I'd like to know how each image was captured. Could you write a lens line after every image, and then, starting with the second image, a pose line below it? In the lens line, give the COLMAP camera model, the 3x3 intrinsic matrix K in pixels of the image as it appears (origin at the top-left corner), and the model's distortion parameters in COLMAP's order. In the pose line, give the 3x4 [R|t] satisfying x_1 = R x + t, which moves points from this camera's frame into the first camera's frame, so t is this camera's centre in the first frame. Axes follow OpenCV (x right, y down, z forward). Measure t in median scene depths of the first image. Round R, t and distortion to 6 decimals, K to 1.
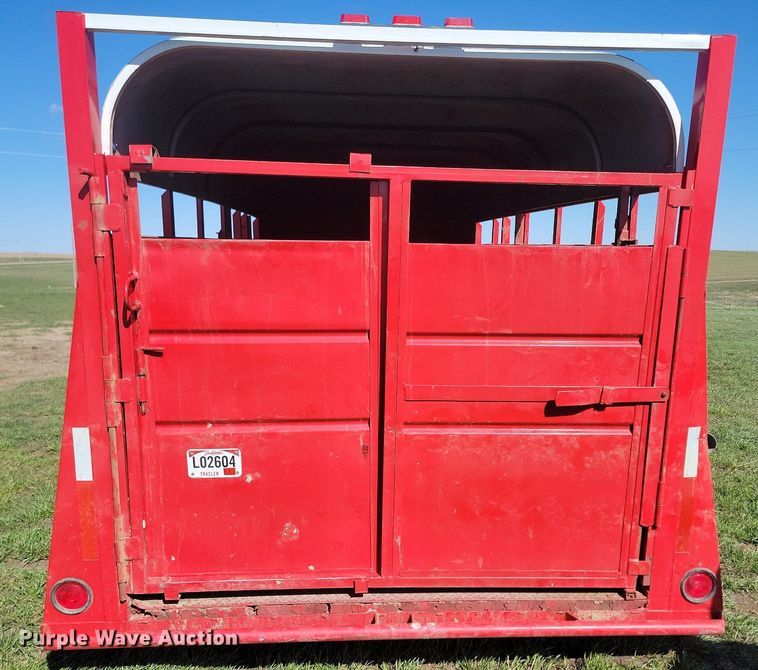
lens RADIAL K [[678.1, 0, 393.2], [0, 678.1, 379.3], [0, 0, 1]] dist [0.083995, -0.065173]
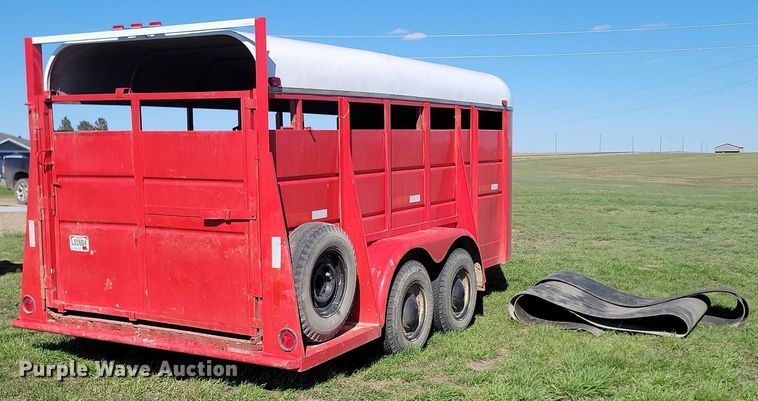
lens RADIAL K [[802.0, 0, 377.1], [0, 802.0, 199.7], [0, 0, 1]] dist [0.053187, 0.000000]
pose [[0.844743, 0.021822, -0.534727, 1.706294], [-0.084393, 0.992099, -0.092835, 0.142220], [0.528476, 0.123549, 0.839910, -0.517925]]
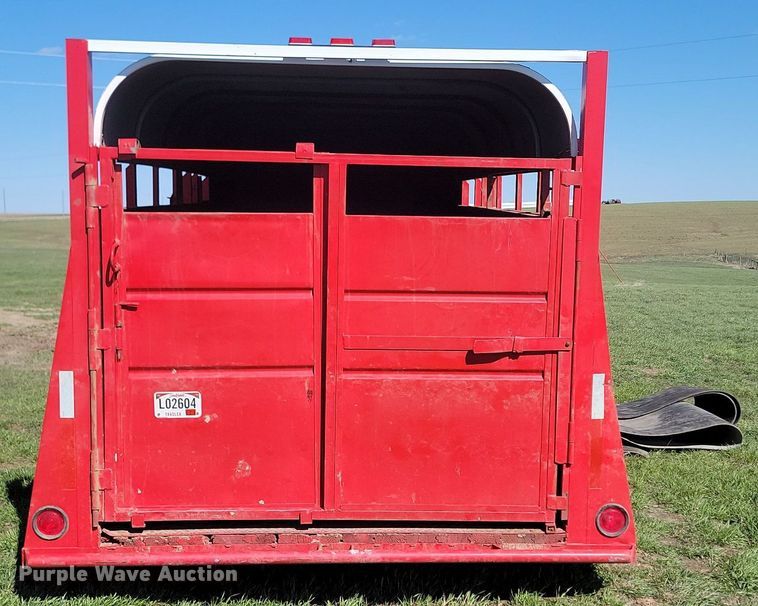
lens RADIAL K [[1027.0, 0, 381.9], [0, 1027.0, 305.5], [0, 0, 1]] dist [0.089759, 0.000000]
pose [[0.999879, -0.000880, -0.015550, 0.107146], [-0.000486, 0.996154, -0.087617, 0.108597], [0.015567, 0.087614, 0.996033, -0.731056]]
